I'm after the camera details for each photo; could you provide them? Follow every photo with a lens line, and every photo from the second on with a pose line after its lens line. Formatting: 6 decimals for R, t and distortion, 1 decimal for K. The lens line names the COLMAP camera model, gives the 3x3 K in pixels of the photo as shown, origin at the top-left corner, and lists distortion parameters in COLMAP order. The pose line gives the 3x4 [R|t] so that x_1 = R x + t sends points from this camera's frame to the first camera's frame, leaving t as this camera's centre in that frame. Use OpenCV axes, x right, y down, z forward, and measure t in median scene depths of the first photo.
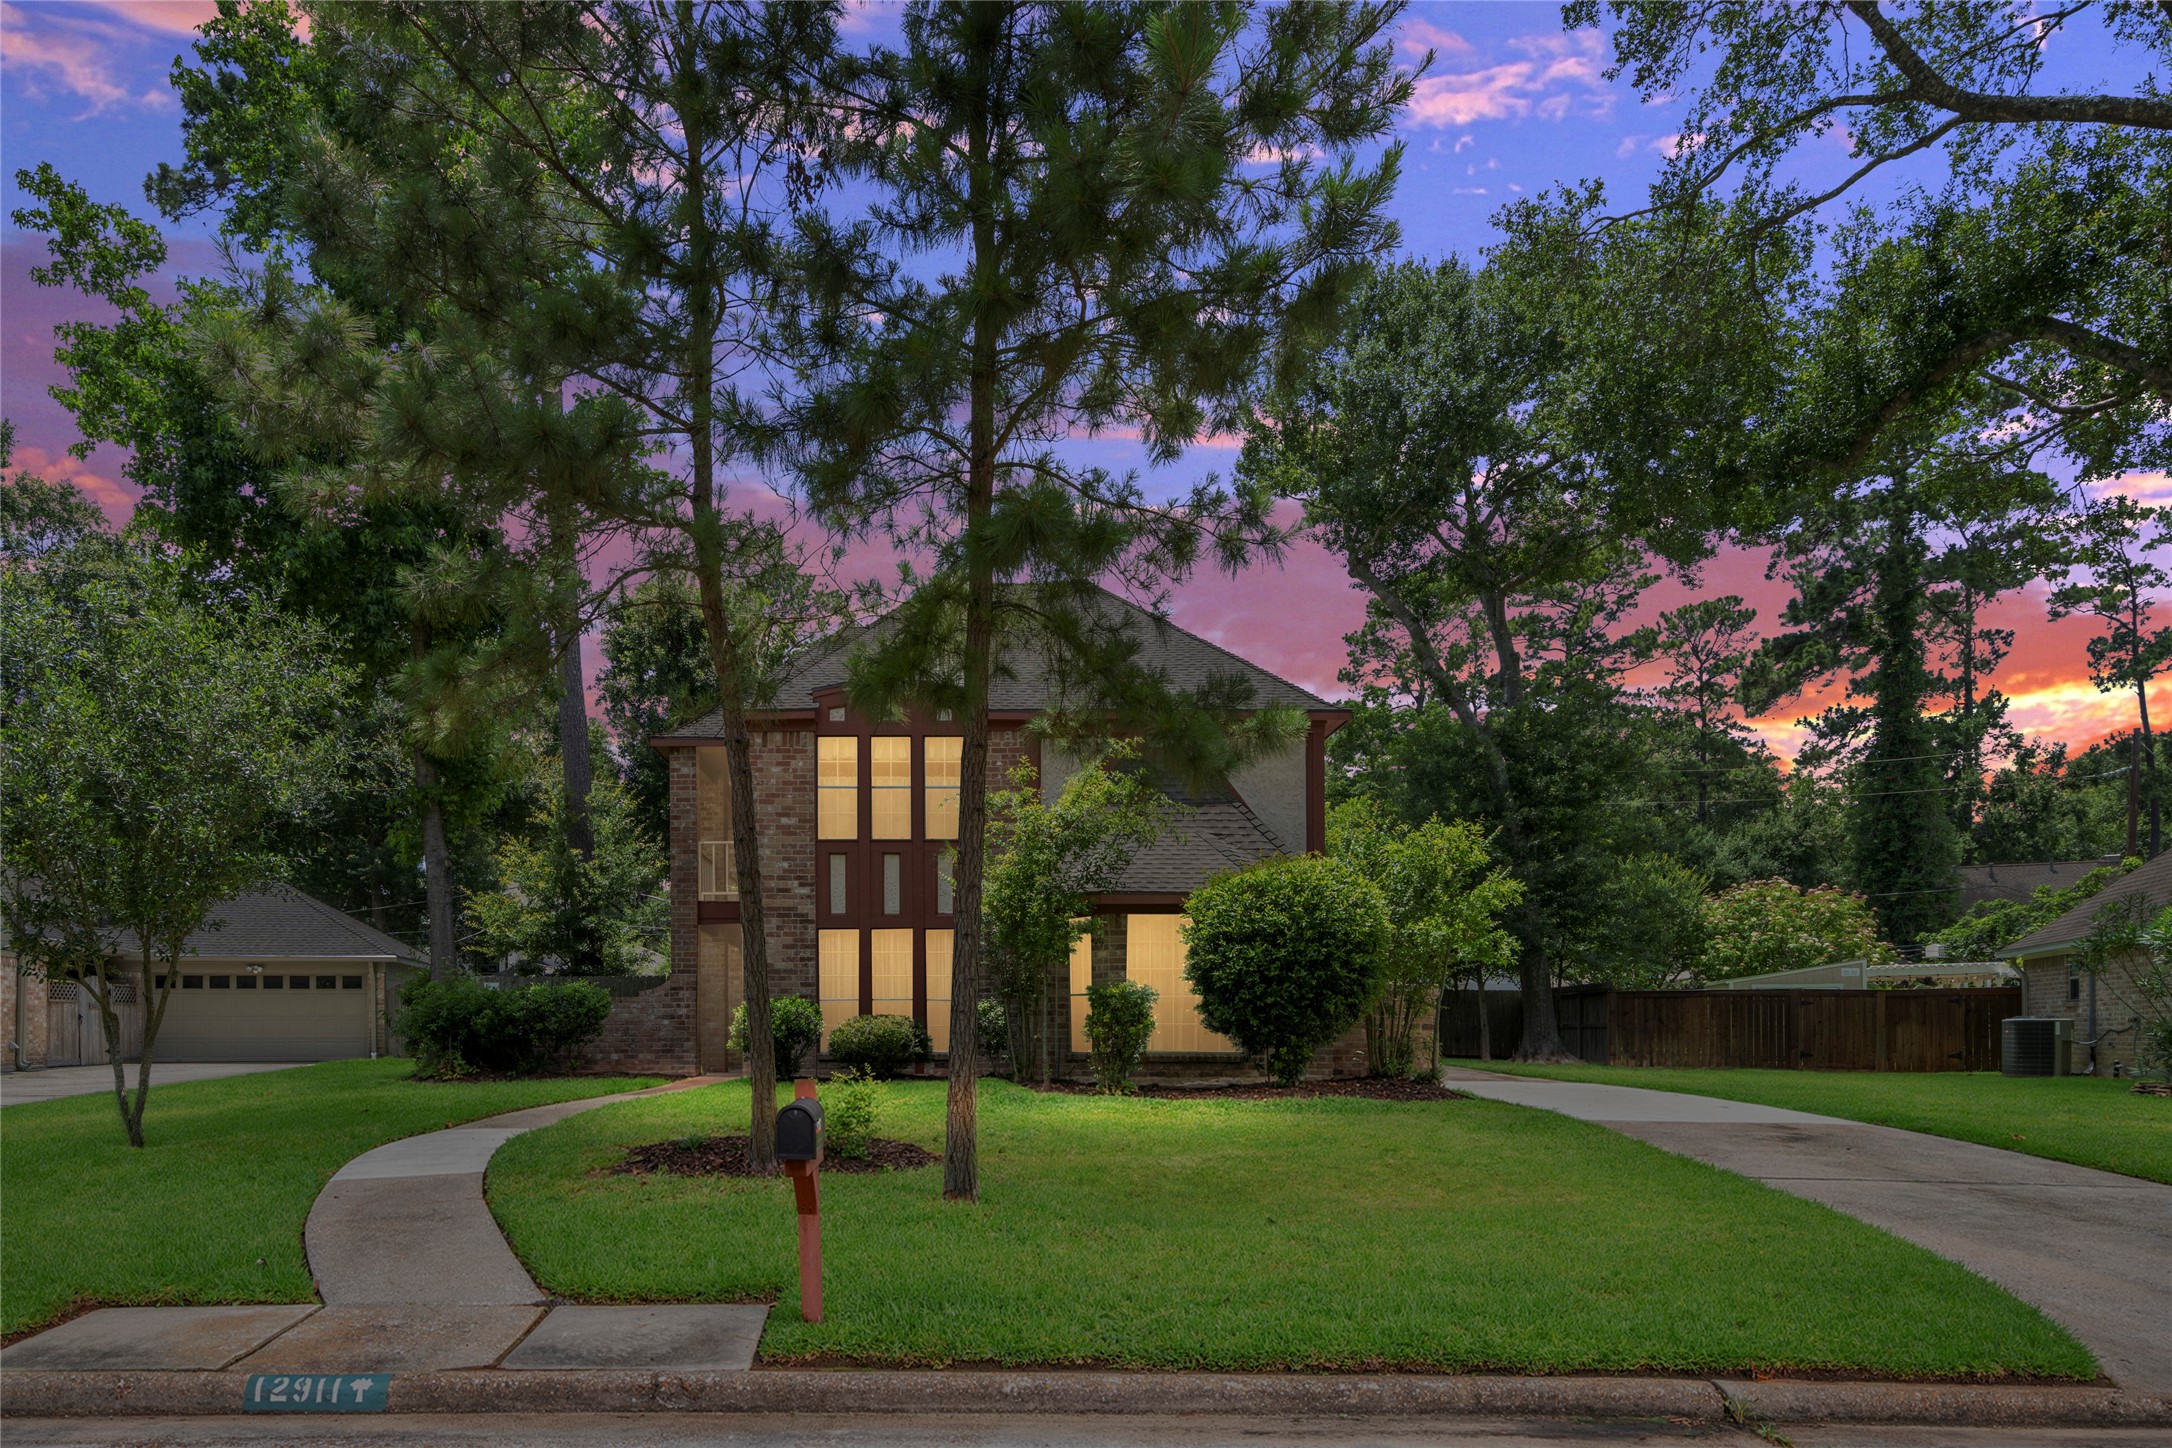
lens RADIAL K [[1367.2, 0, 1086.0], [0, 1367.2, 724.0], [0, 0, 1]] dist [0.001266, 0.000441]
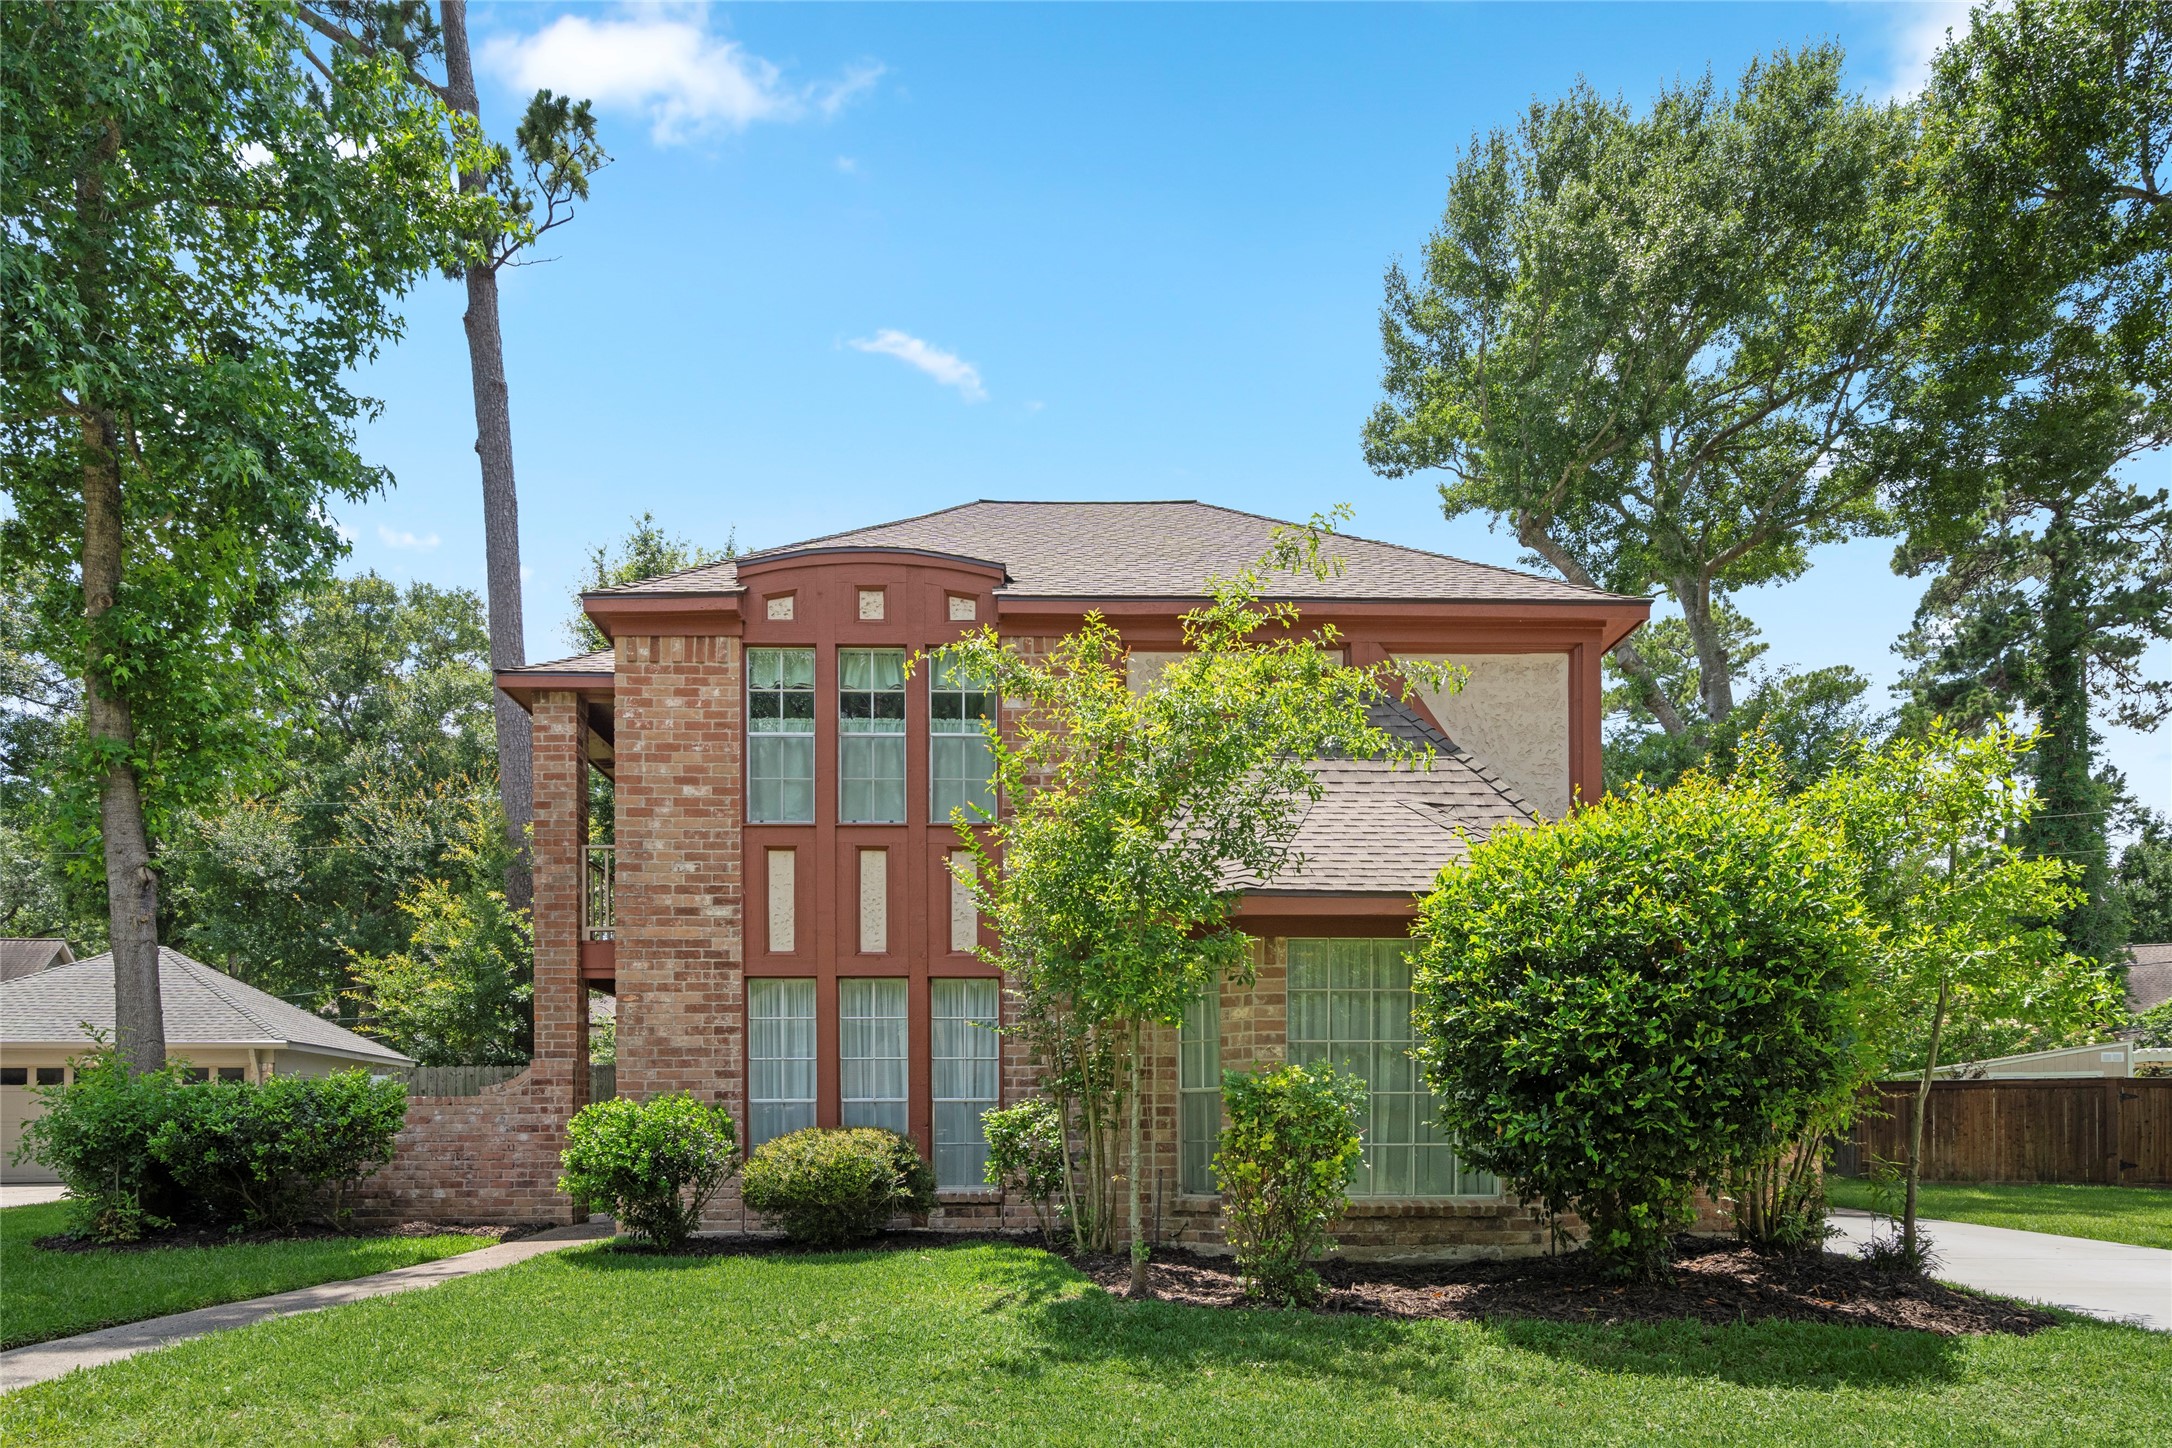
lens RADIAL K [[1379.8, 0, 1192.4], [0, 1379.8, 725.7], [0, 0, 1]] dist [0.002671, 0.003369]
pose [[0.999879, -0.000213, 0.015528, -0.010025], [0.001158, 0.998145, -0.060868, 0.057751], [-0.015486, 0.060879, 0.998025, 0.295229]]
